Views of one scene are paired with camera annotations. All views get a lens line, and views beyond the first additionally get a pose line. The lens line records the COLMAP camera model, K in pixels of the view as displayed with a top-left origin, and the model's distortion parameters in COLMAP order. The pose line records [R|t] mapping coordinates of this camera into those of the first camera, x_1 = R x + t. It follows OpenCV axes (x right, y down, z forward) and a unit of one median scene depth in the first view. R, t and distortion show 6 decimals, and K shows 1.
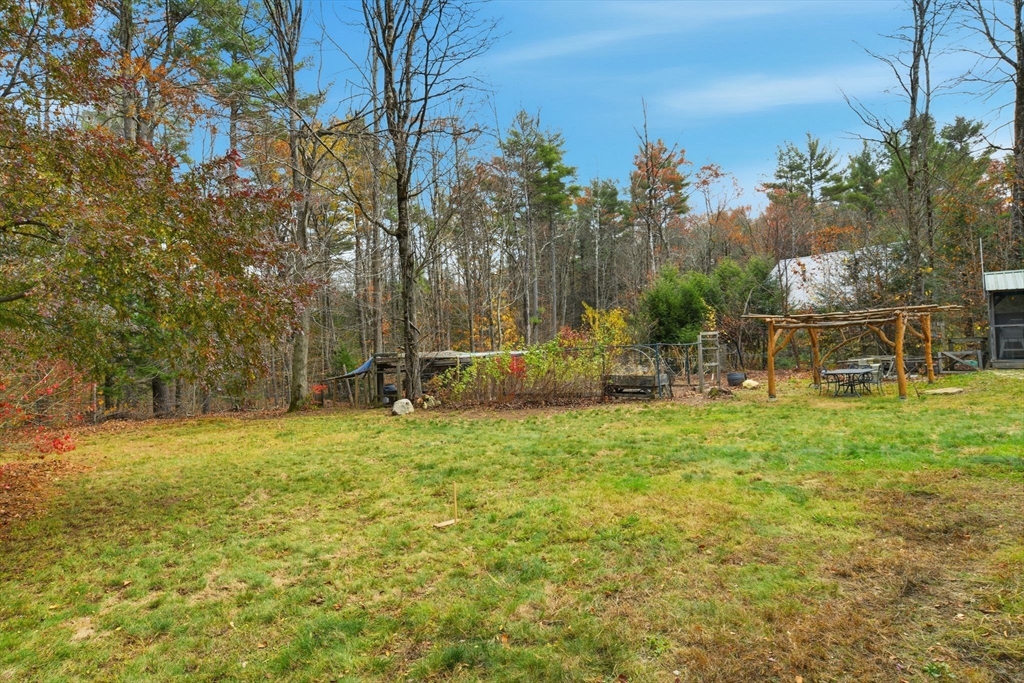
lens RADIAL K [[543.9, 0, 518.6], [0, 543.9, 340.3], [0, 0, 1]] dist [-0.011647, 0.002507]
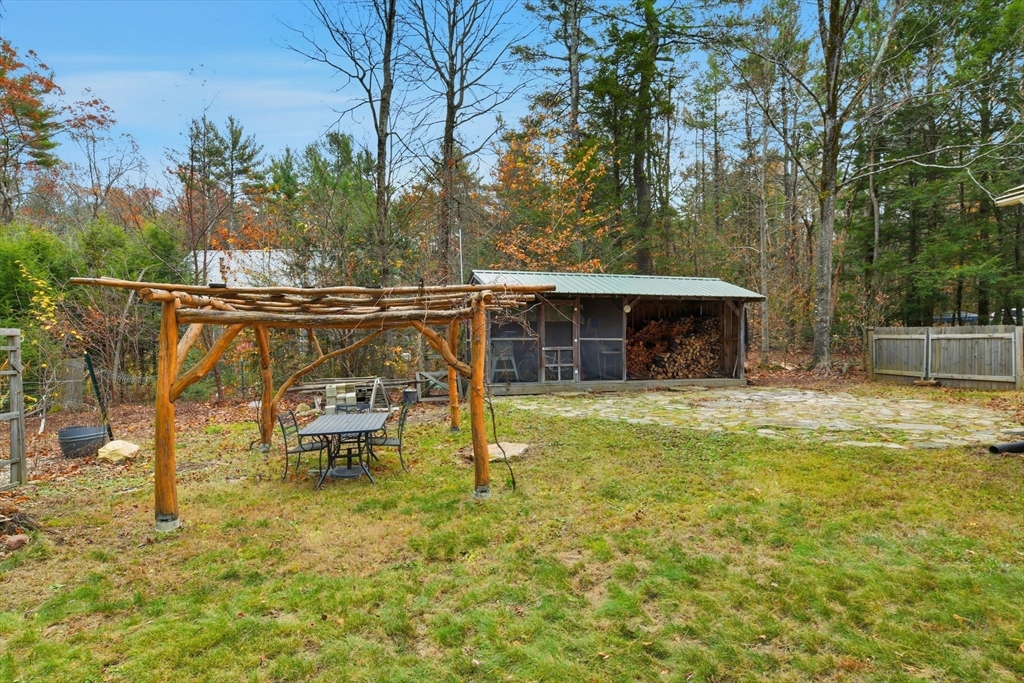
lens RADIAL K [[543.9, 0, 518.6], [0, 543.9, 340.3], [0, 0, 1]] dist [-0.011647, 0.002507]
pose [[0.542468, 0.033621, 0.839403, 0.063805], [-0.015513, 0.999429, -0.030006, -0.000583], [-0.839933, 0.003256, 0.542680, 0.134420]]
